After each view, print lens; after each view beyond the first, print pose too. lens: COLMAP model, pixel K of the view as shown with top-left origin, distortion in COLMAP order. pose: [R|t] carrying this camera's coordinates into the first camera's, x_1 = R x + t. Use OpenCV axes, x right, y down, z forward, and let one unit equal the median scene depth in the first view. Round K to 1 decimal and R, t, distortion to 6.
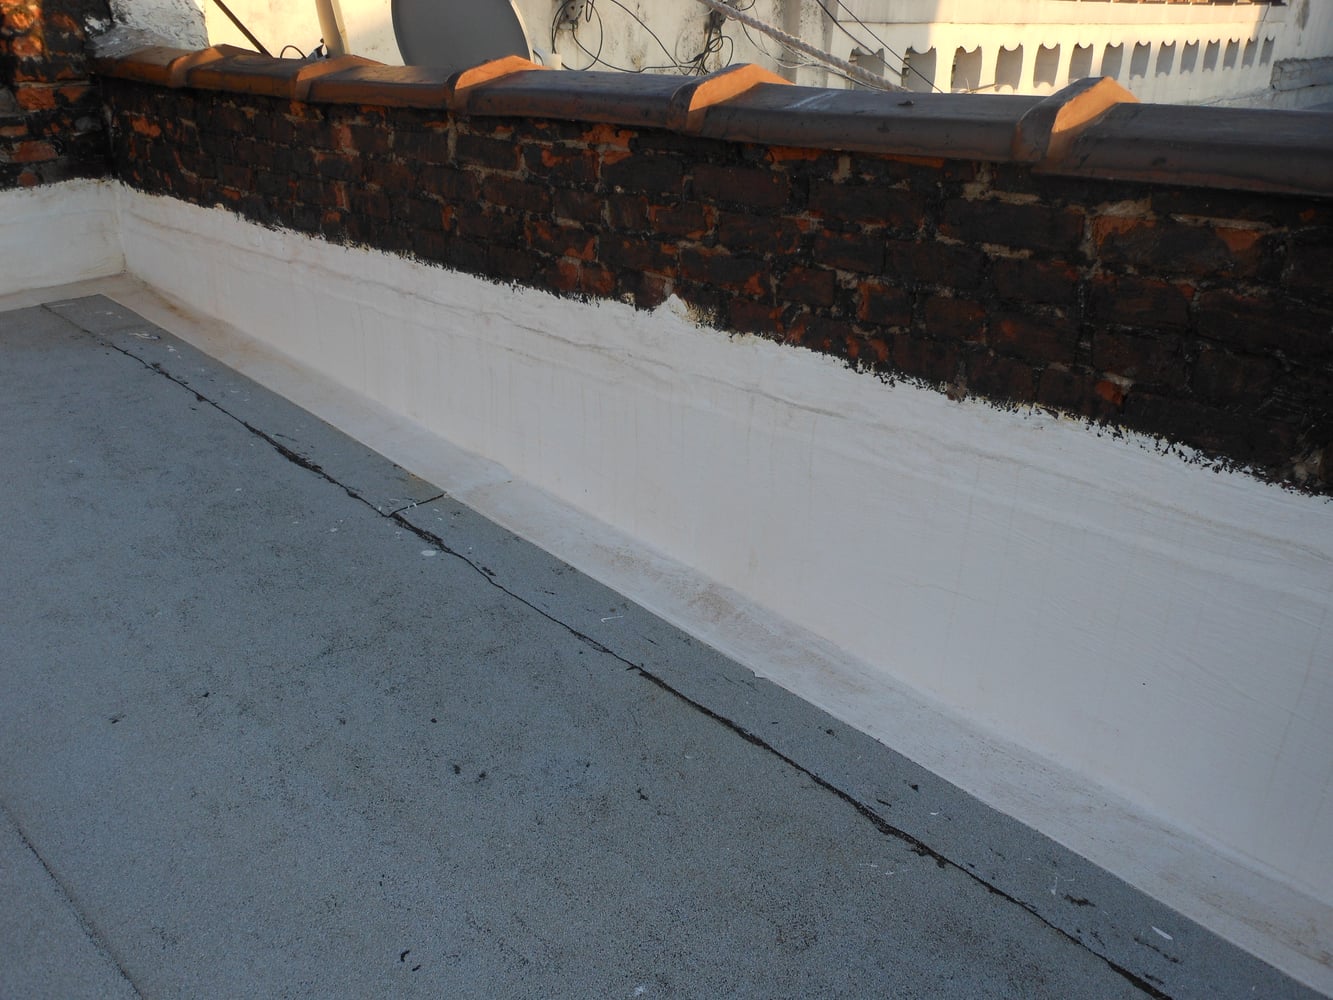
lens RADIAL K [[1056.0, 0, 672.8], [0, 1056.0, 483.8], [0, 0, 1]] dist [-0.021468, 0.022102]
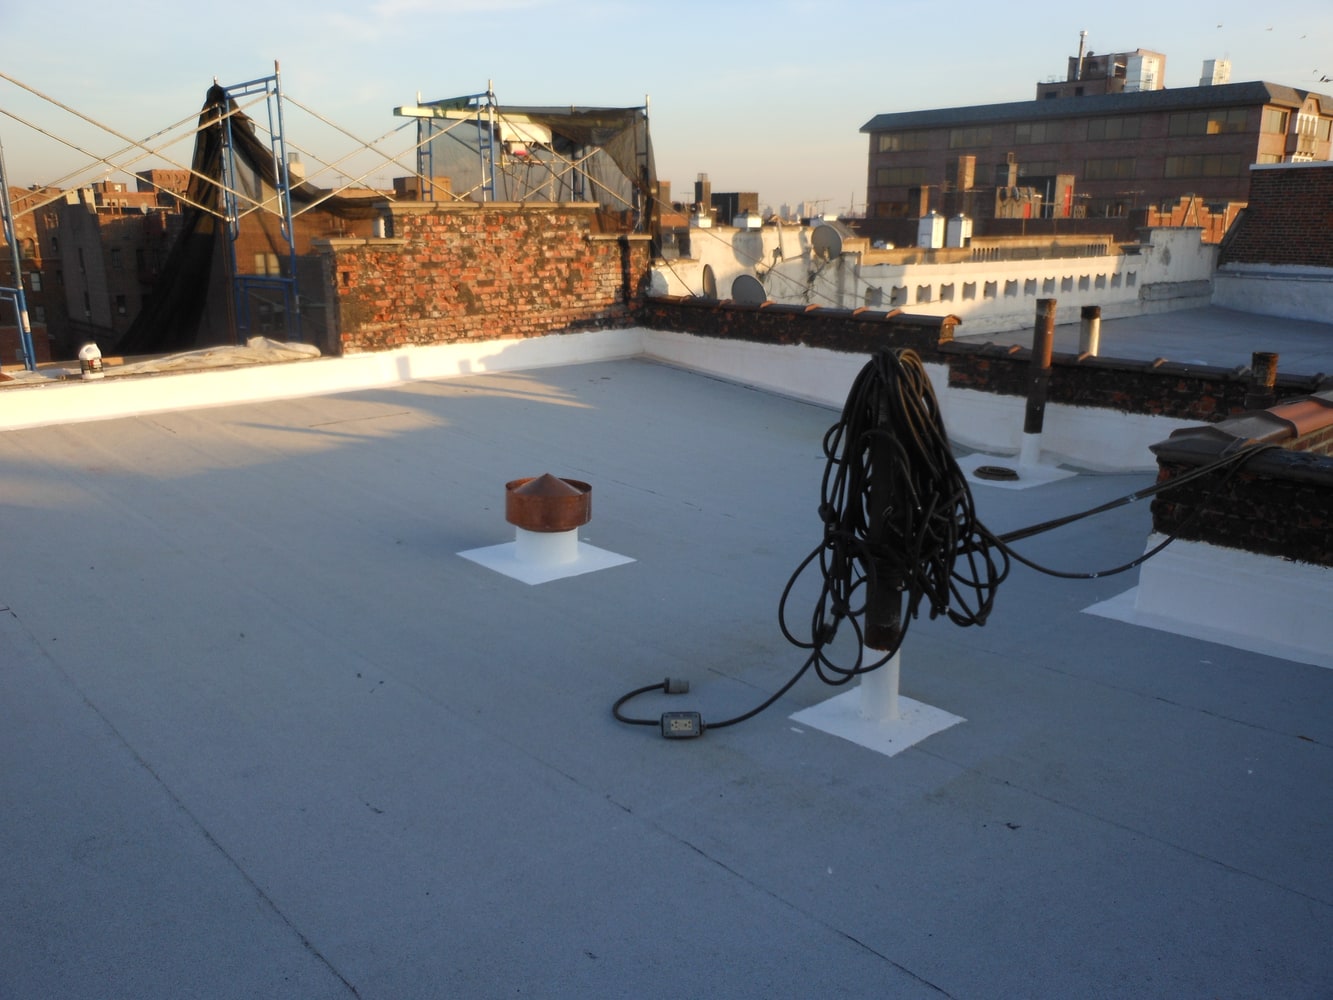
lens RADIAL K [[1056.0, 0, 672.8], [0, 1056.0, 483.8], [0, 0, 1]] dist [-0.021468, 0.022102]
pose [[0.995543, 0.020826, -0.091977, -0.130714], [-0.036620, 0.984147, -0.173532, 1.347183], [0.086905, 0.176127, 0.980524, -3.826306]]
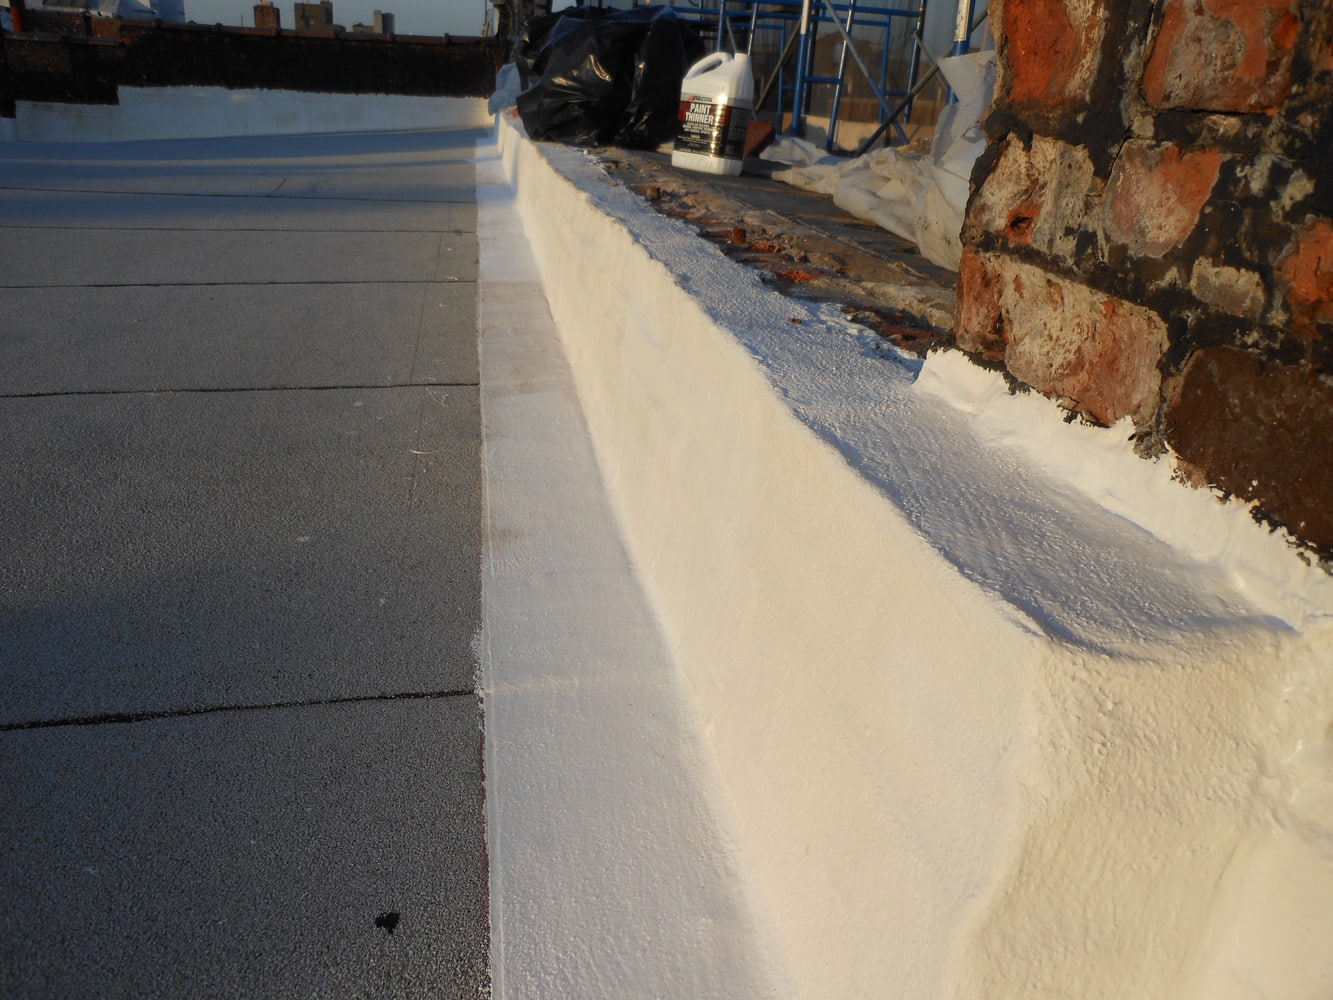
lens RADIAL K [[1103.6, 0, 666.5], [0, 1103.6, 500.0], [0, 0, 1]] dist [-0.026672, -0.001153]
pose [[-0.641534, 0.240318, -0.728479, -1.683670], [-0.351660, 0.751855, 0.557718, -0.031501], [0.681740, 0.613972, -0.397830, 0.458215]]
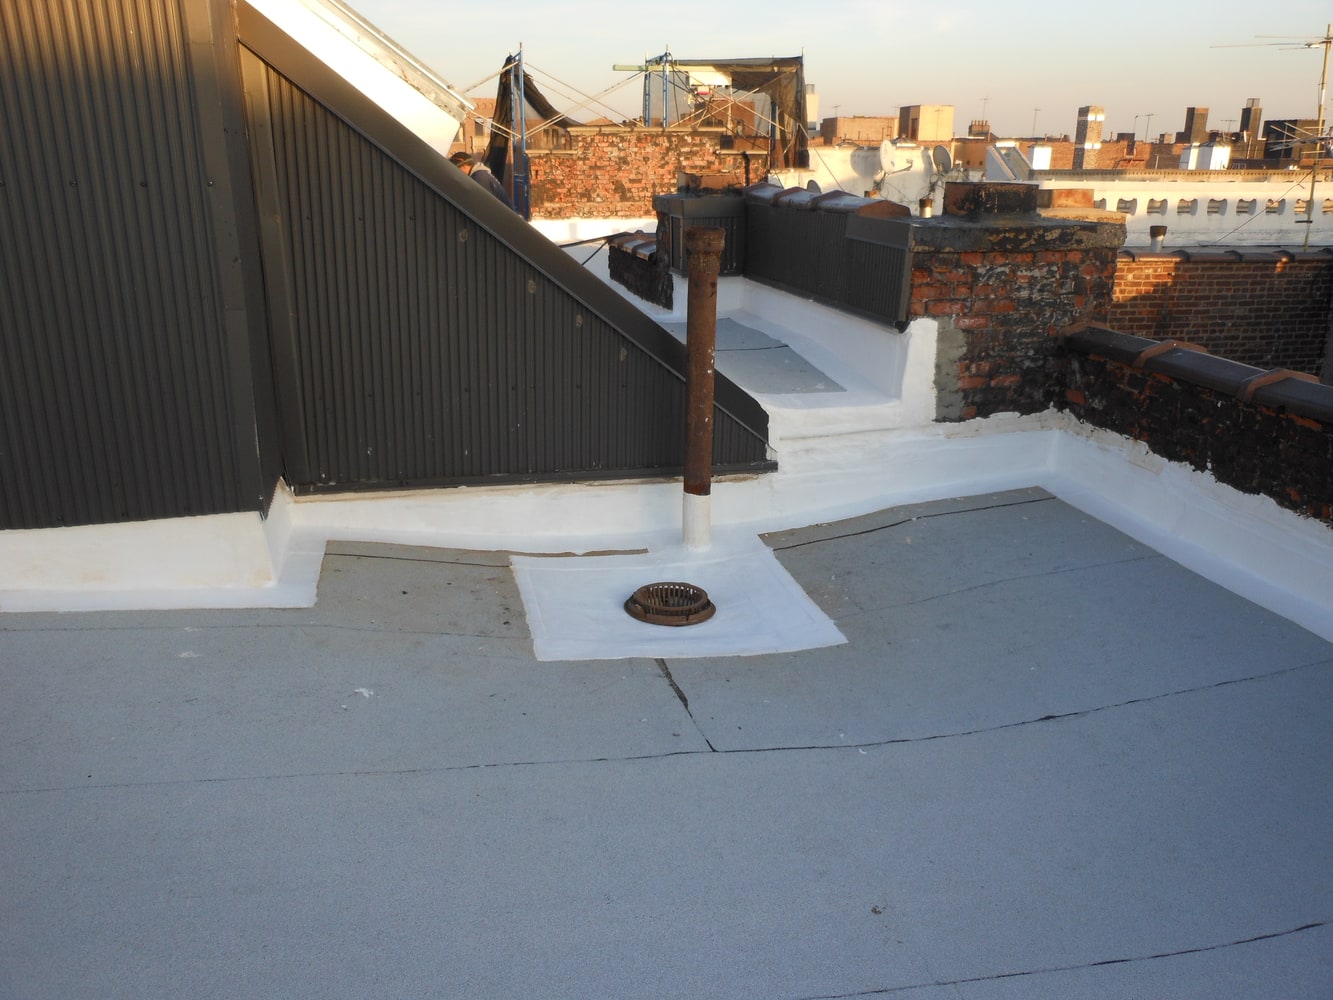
lens RADIAL K [[1056.0, 0, 672.8], [0, 1056.0, 483.8], [0, 0, 1]] dist [-0.021468, 0.022102]
pose [[0.820572, 0.174138, -0.544369, 3.302205], [-0.235883, 0.970737, -0.045037, 2.006498], [0.520597, 0.165364, 0.837636, -5.113557]]
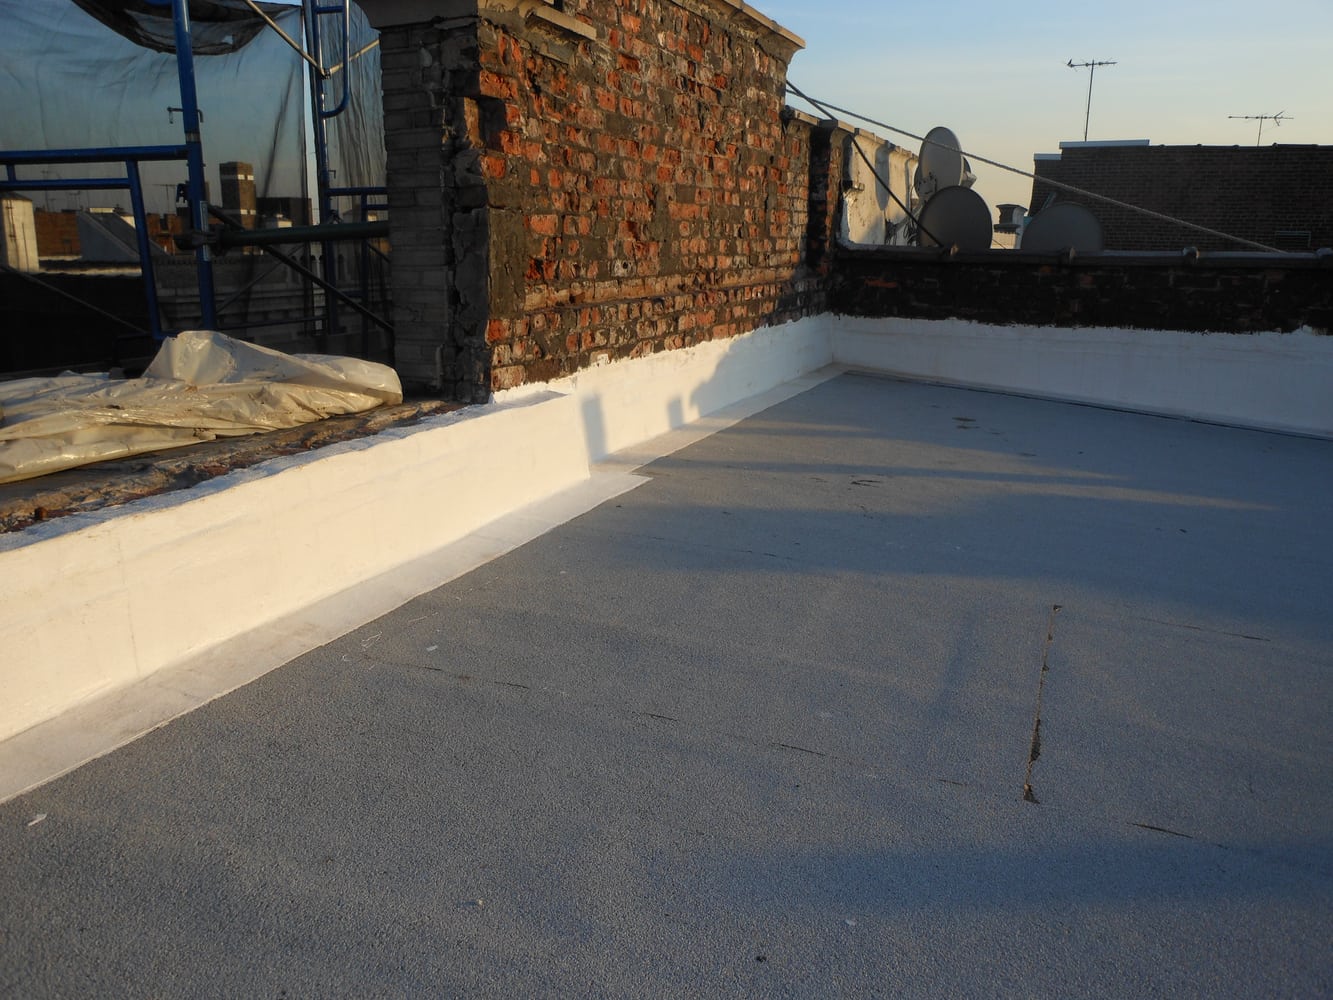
lens RADIAL K [[1056.0, 0, 672.8], [0, 1056.0, 483.8], [0, 0, 1]] dist [-0.021468, 0.022102]
pose [[0.944199, -0.065065, 0.322884, -2.168688], [0.125585, 0.977358, -0.170294, 0.428598], [-0.304493, 0.201341, 0.930992, -0.869701]]
